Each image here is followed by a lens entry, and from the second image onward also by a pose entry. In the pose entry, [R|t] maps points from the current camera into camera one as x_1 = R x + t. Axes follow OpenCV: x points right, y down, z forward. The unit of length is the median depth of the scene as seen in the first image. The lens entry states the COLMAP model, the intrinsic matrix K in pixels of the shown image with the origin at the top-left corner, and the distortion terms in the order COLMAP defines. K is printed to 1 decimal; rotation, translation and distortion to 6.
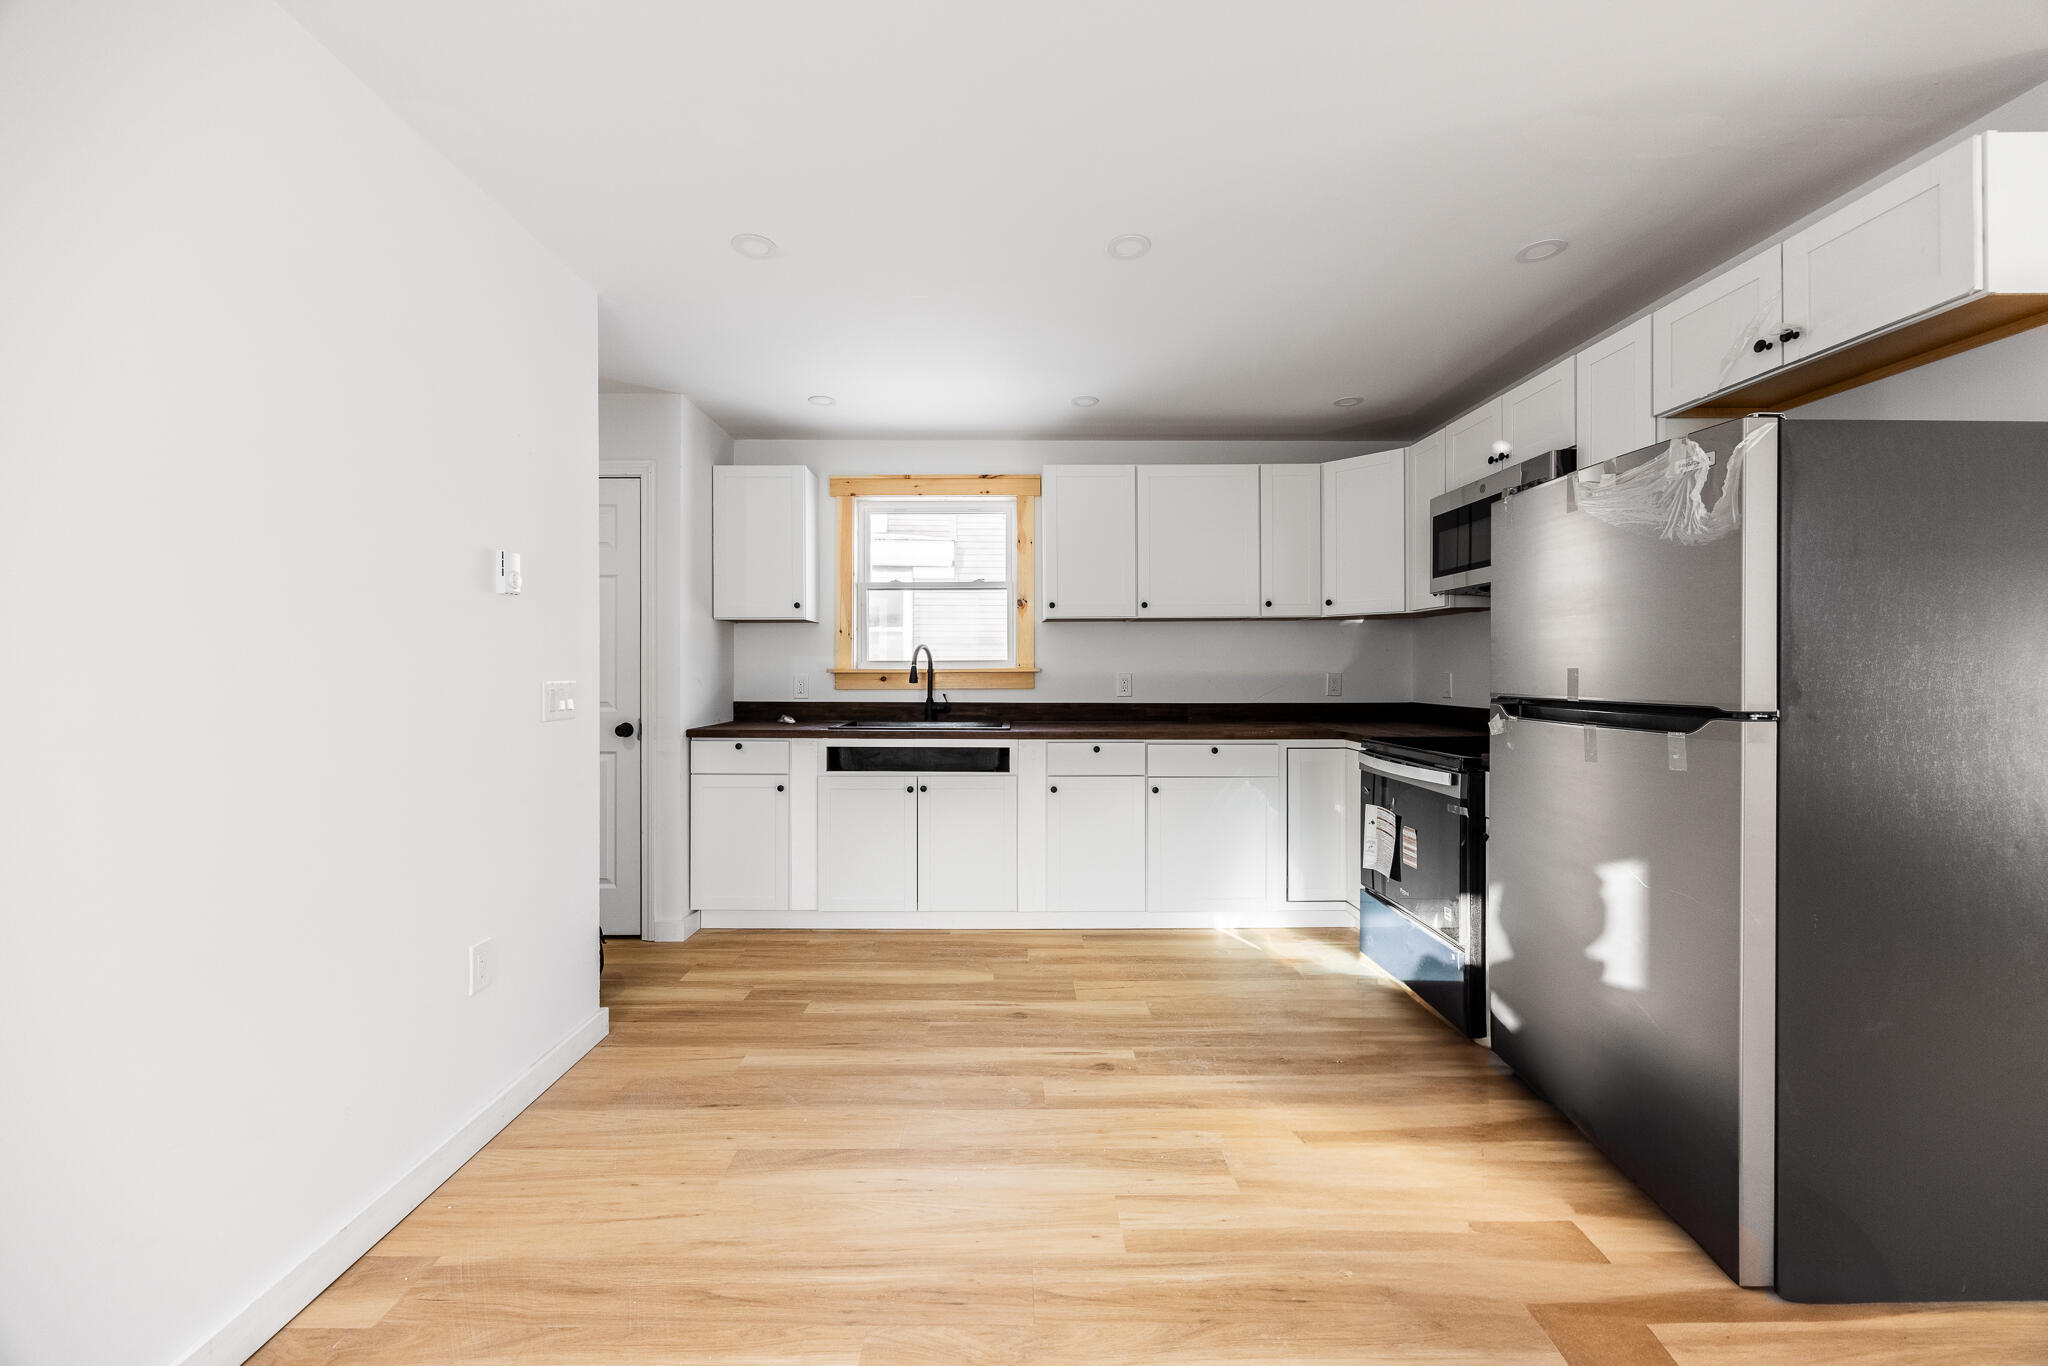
lens RADIAL K [[799.7, 0, 1019.3], [0, 799.7, 672.1], [0, 0, 1]] dist [-0.000328, -0.000079]
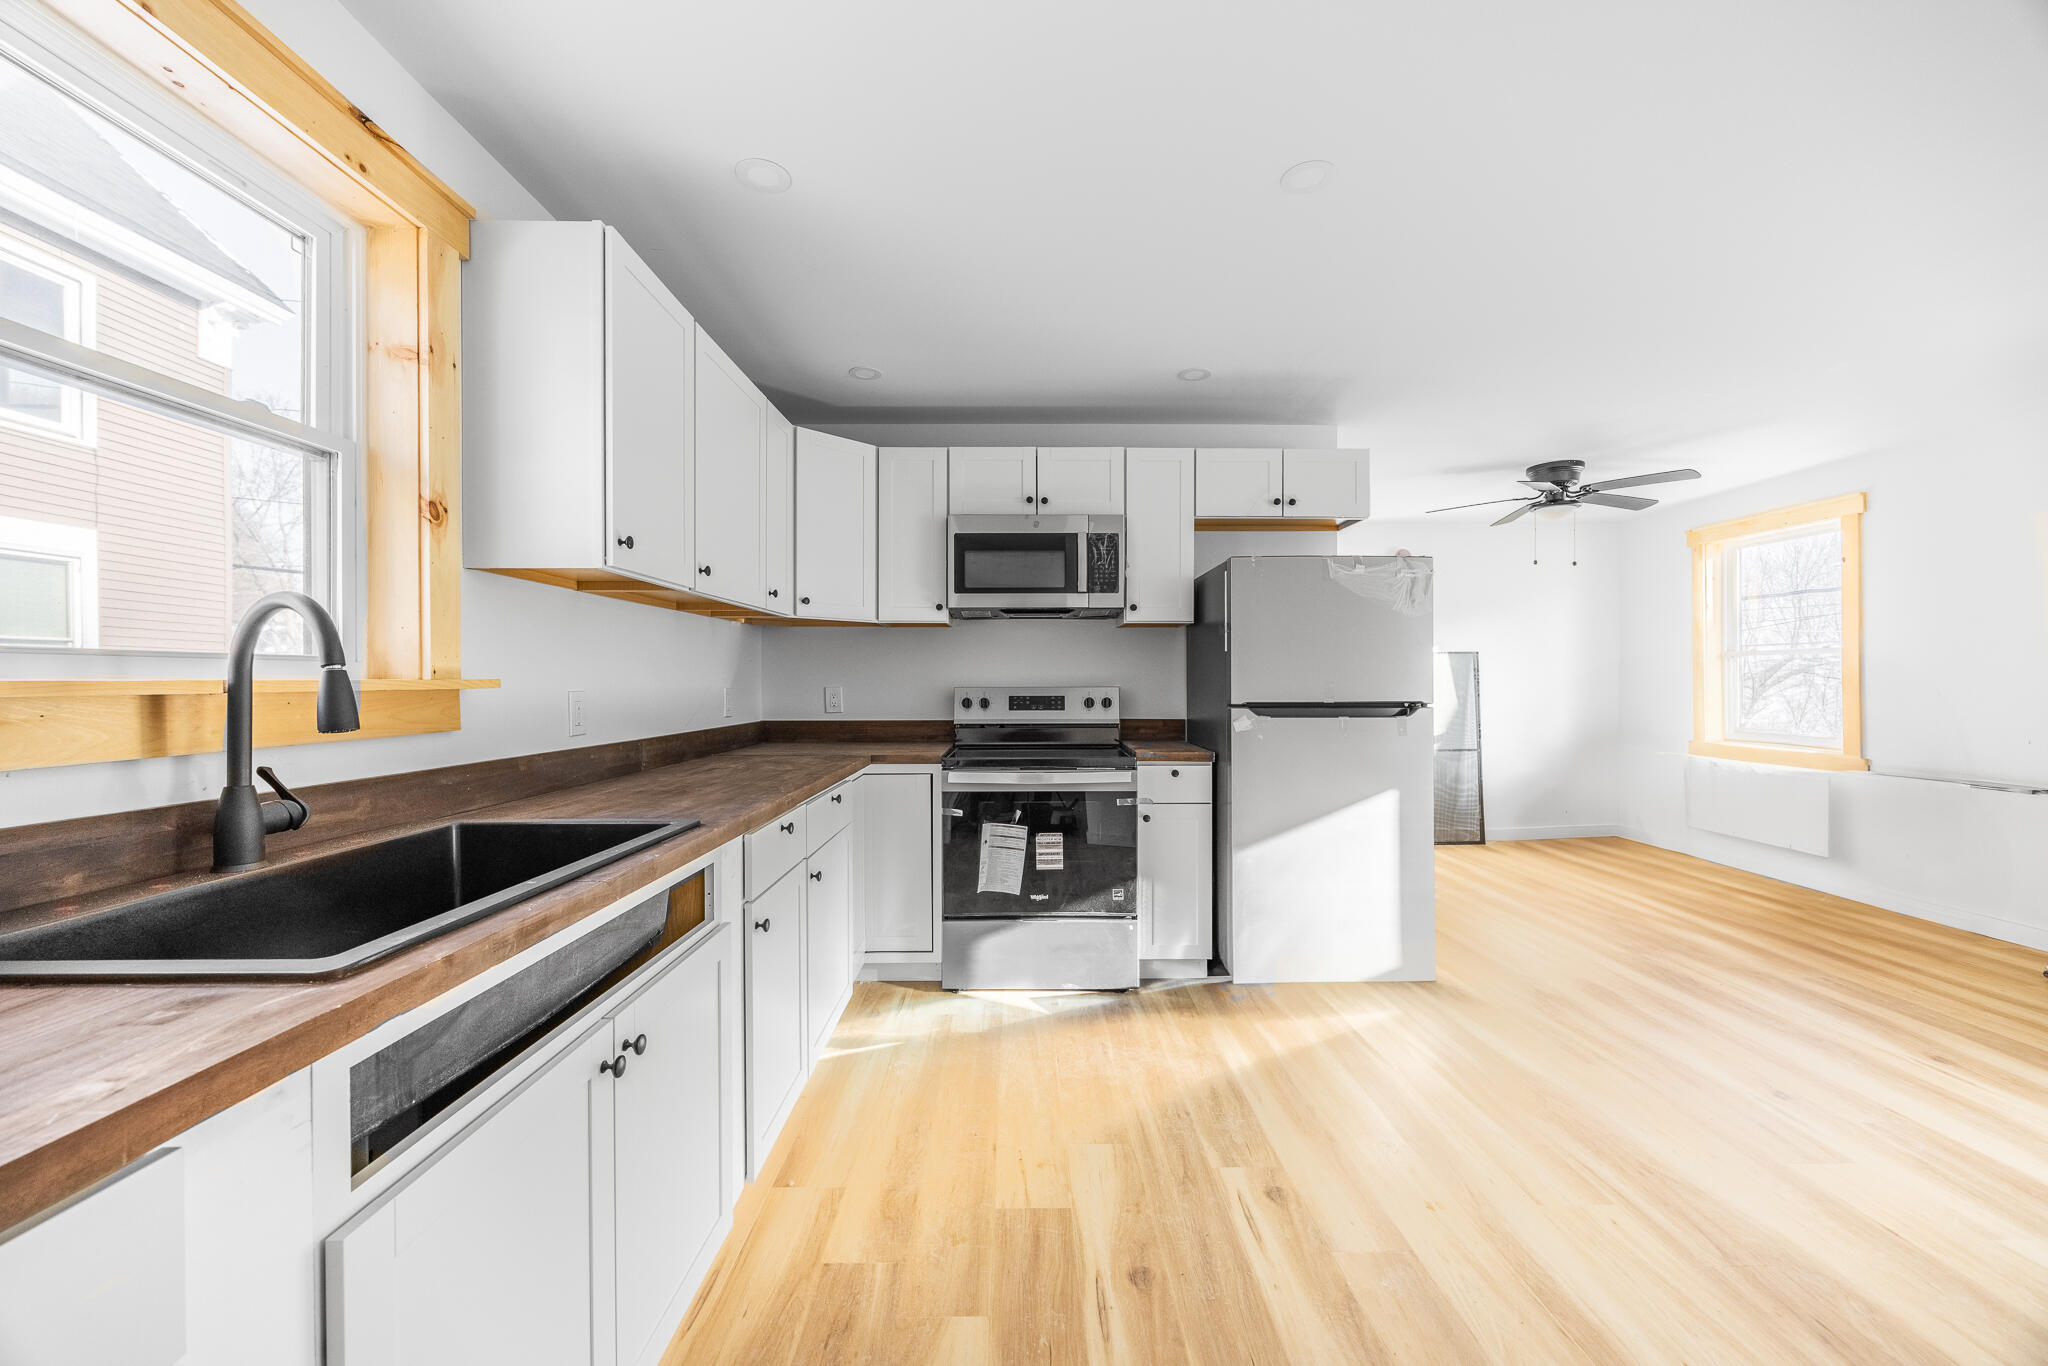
lens RADIAL K [[785.4, 0, 1024.0], [0, 785.4, 683.0], [0, 0, 1]] dist [0.000703, 0.000135]
pose [[0.000962, 0.000696, 0.999999, -0.554735], [0.008466, 0.999964, -0.000704, -0.001906], [-0.999964, 0.008466, 0.000956, 1.051082]]
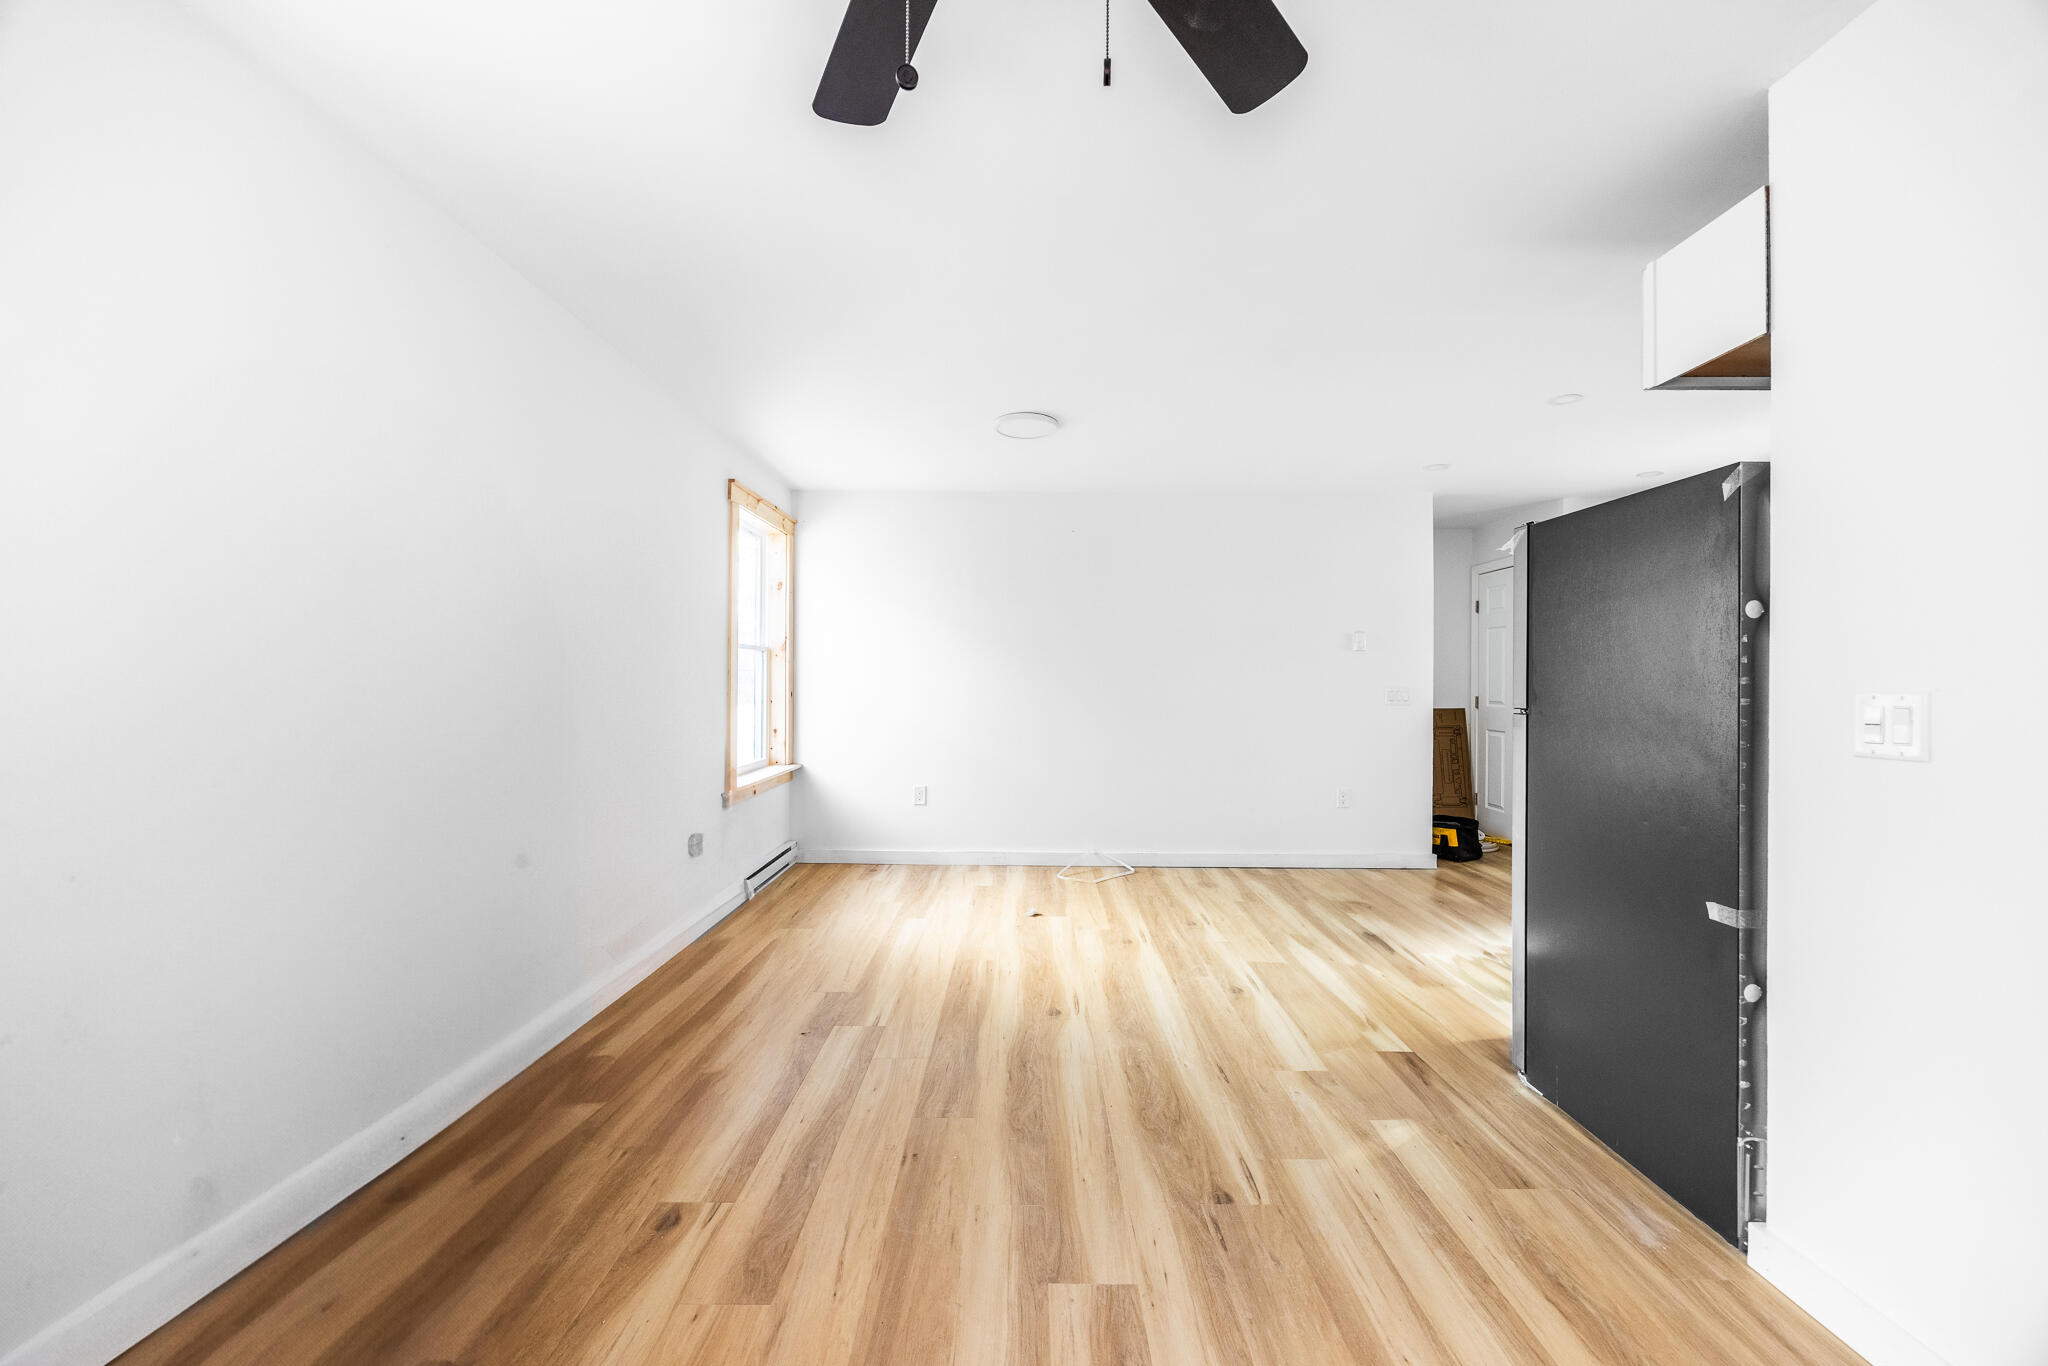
lens RADIAL K [[785.4, 0, 1024.0], [0, 785.4, 683.0], [0, 0, 1]] dist [0.000703, 0.000135]
pose [[-0.006793, 0.003180, -0.999972, 1.325099], [-0.007112, 0.999969, 0.003228, 0.000184], [0.999952, 0.007134, -0.006771, 0.001899]]
